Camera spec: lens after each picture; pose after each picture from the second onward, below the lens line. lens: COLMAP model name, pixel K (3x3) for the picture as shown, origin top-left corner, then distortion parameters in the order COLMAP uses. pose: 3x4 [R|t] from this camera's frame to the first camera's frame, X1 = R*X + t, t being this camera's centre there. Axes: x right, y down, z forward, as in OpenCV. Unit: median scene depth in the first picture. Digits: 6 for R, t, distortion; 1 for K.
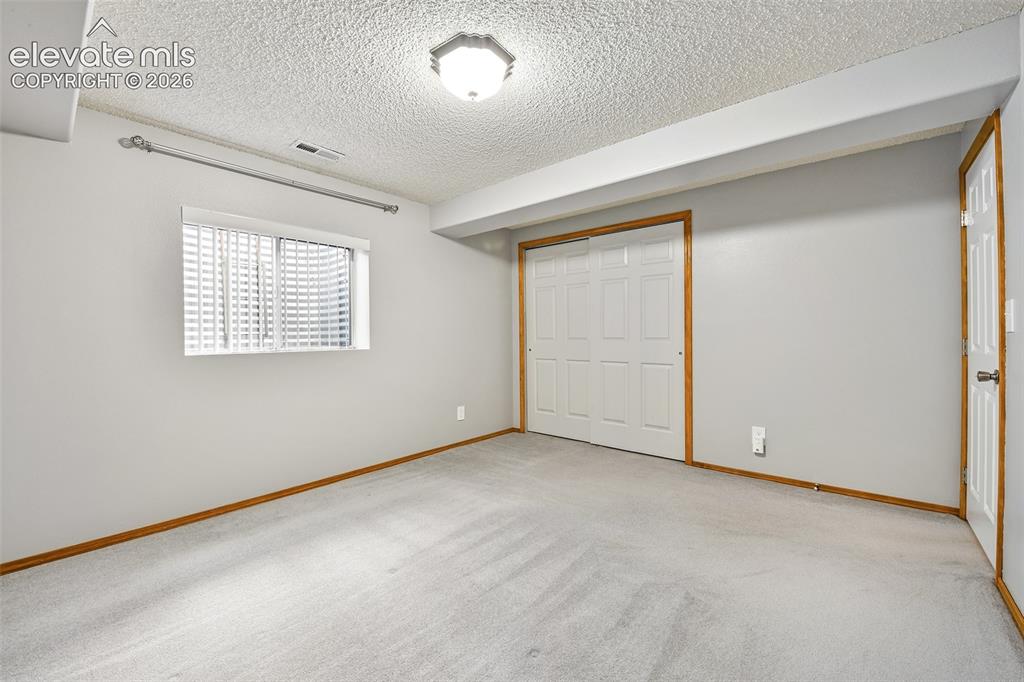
lens RADIAL K [[413.2, 0, 506.0], [0, 413.2, 344.4], [0, 0, 1]] dist [-0.015962, -0.000183]
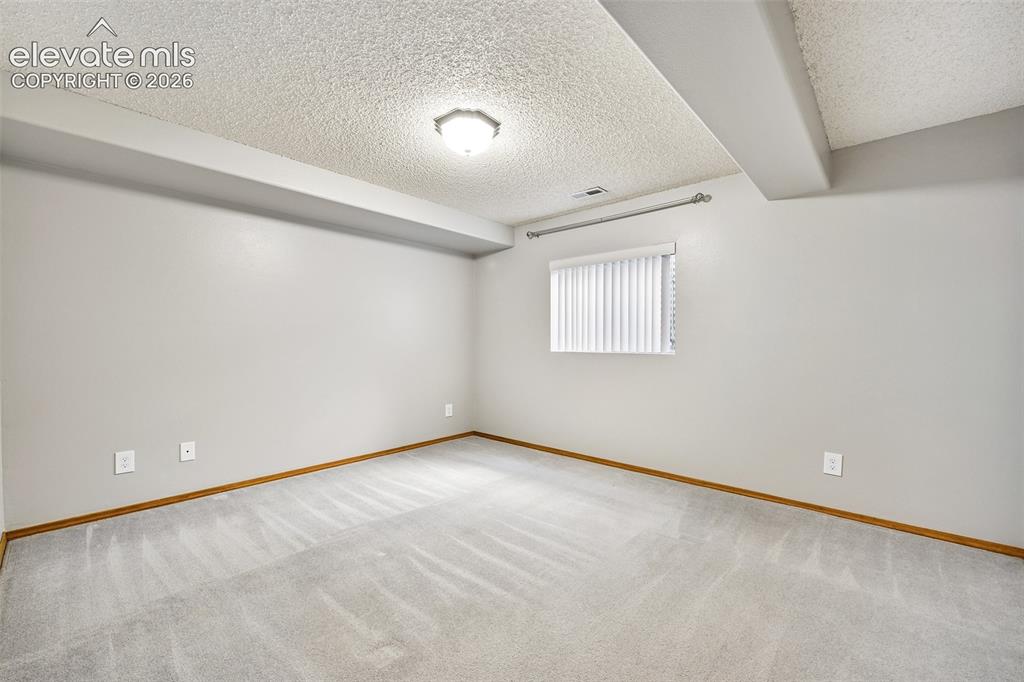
lens RADIAL K [[413.2, 0, 506.0], [0, 413.2, 344.4], [0, 0, 1]] dist [-0.015962, -0.000183]
pose [[-0.032114, 0.010923, -0.999425, 0.792288], [-0.028913, 0.999512, 0.011853, -0.012275], [0.999066, 0.029277, -0.031783, 0.769251]]
